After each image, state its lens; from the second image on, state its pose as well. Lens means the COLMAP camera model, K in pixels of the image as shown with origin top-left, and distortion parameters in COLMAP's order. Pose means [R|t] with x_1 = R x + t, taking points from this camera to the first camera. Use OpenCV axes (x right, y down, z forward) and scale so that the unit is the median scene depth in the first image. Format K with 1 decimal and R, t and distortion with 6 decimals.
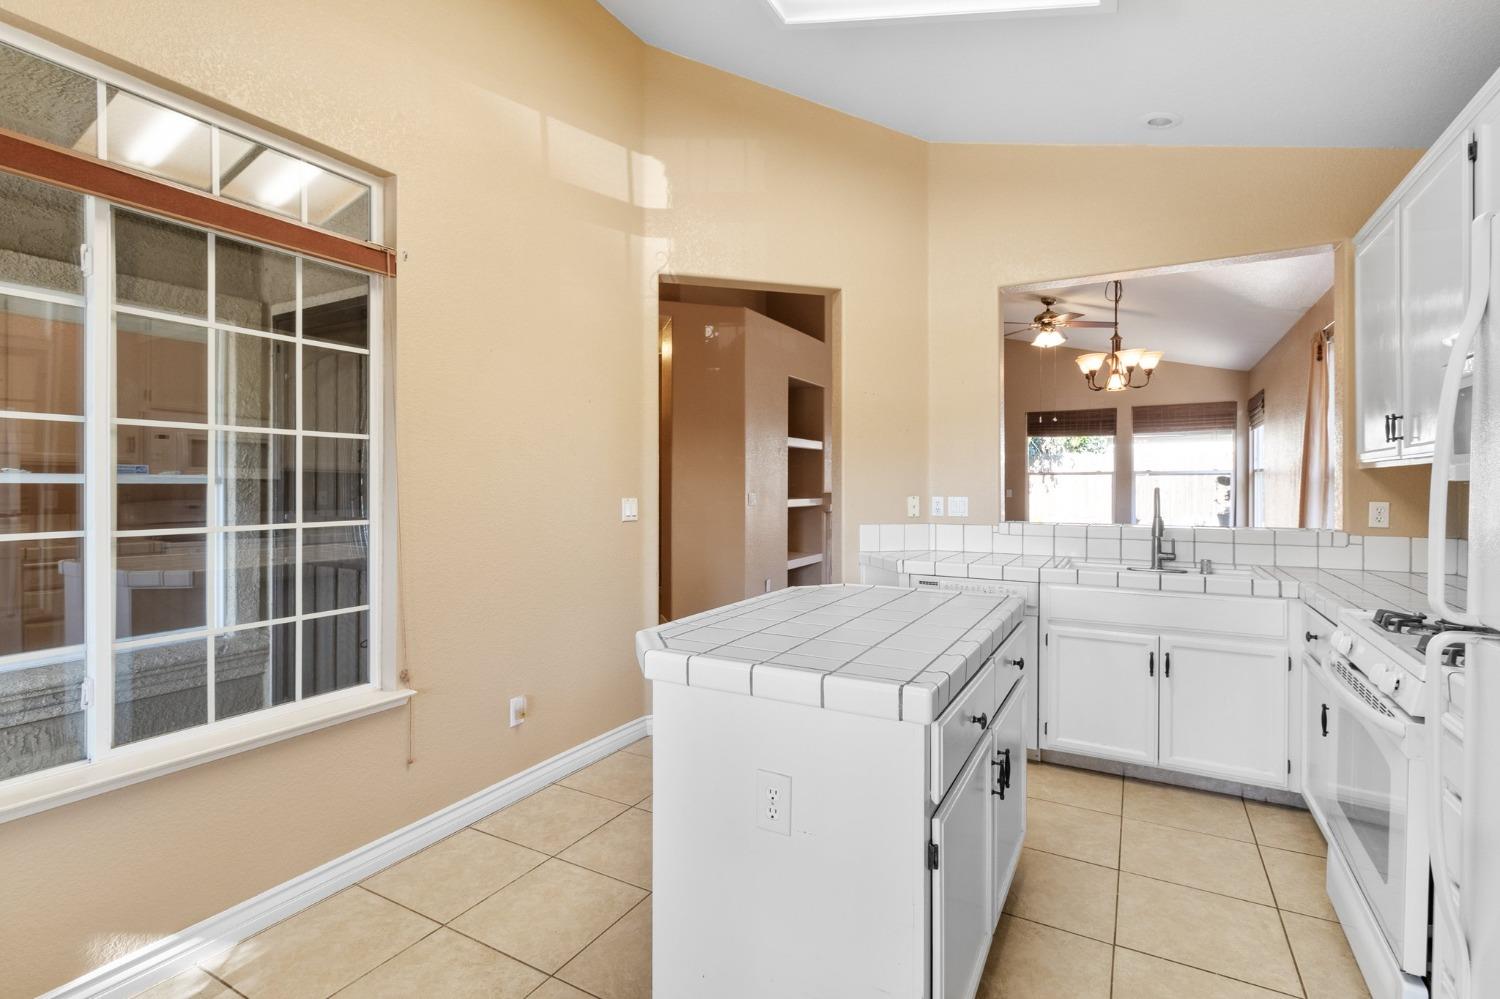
lens RADIAL K [[693.2, 0, 756.9], [0, 693.2, 484.0], [0, 0, 1]] dist [0.000629, 0.000645]
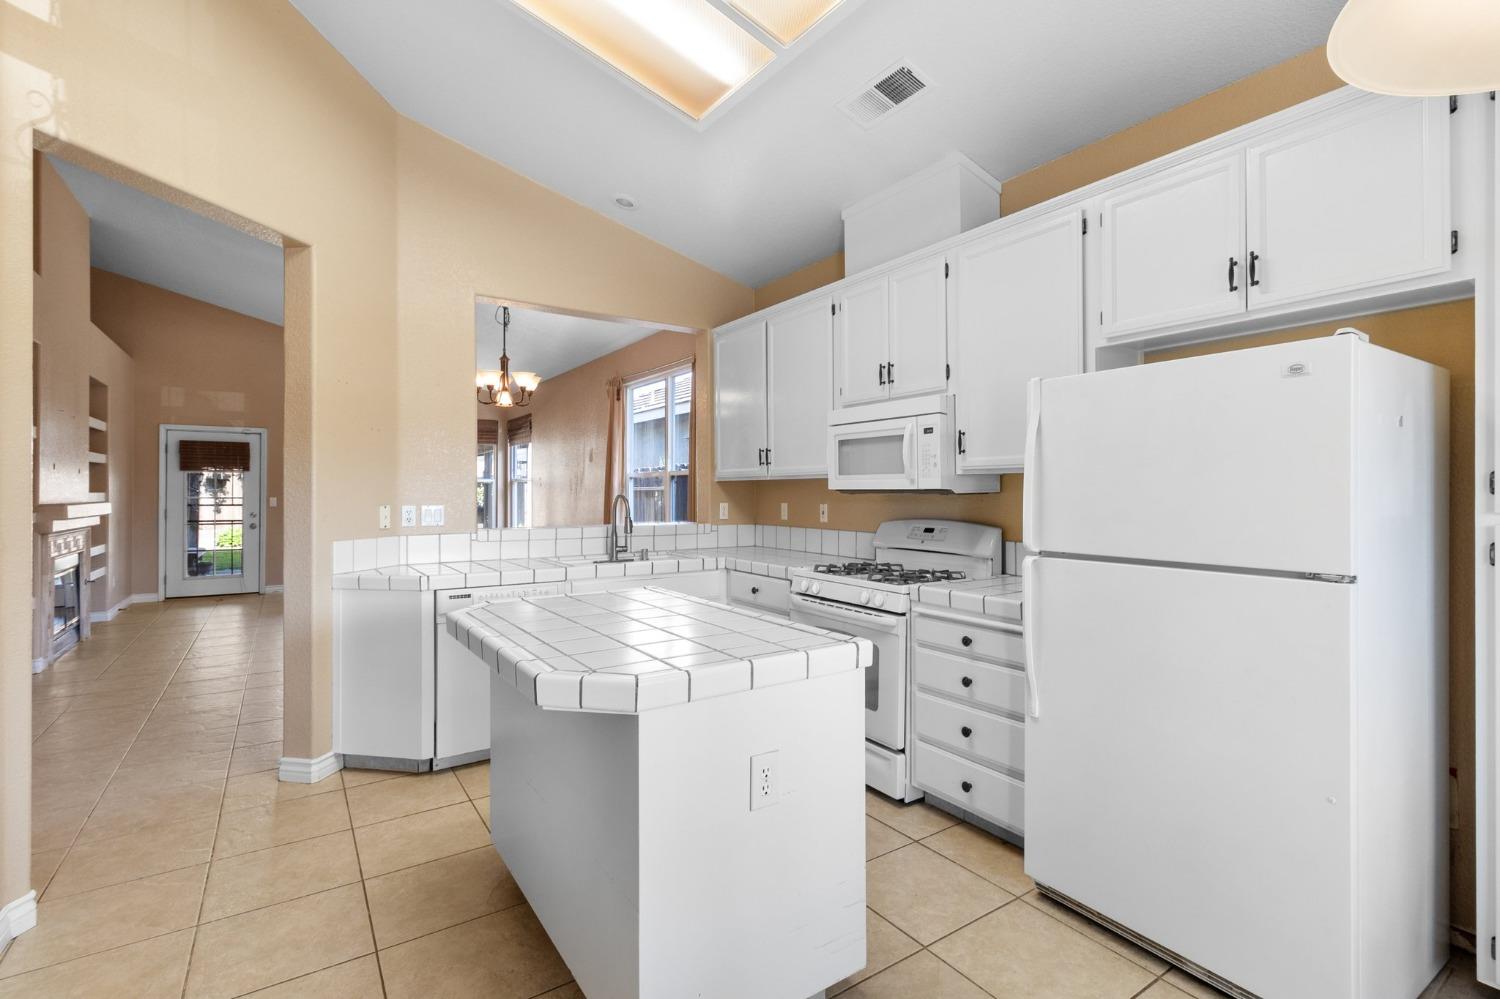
lens RADIAL K [[693.2, 0, 756.9], [0, 693.2, 484.0], [0, 0, 1]] dist [0.000629, 0.000645]
pose [[0.451442, 0.008737, 0.892258, -0.382394], [0.000344, 0.999950, -0.009966, -0.000483], [-0.892300, 0.004806, 0.451416, 0.201240]]
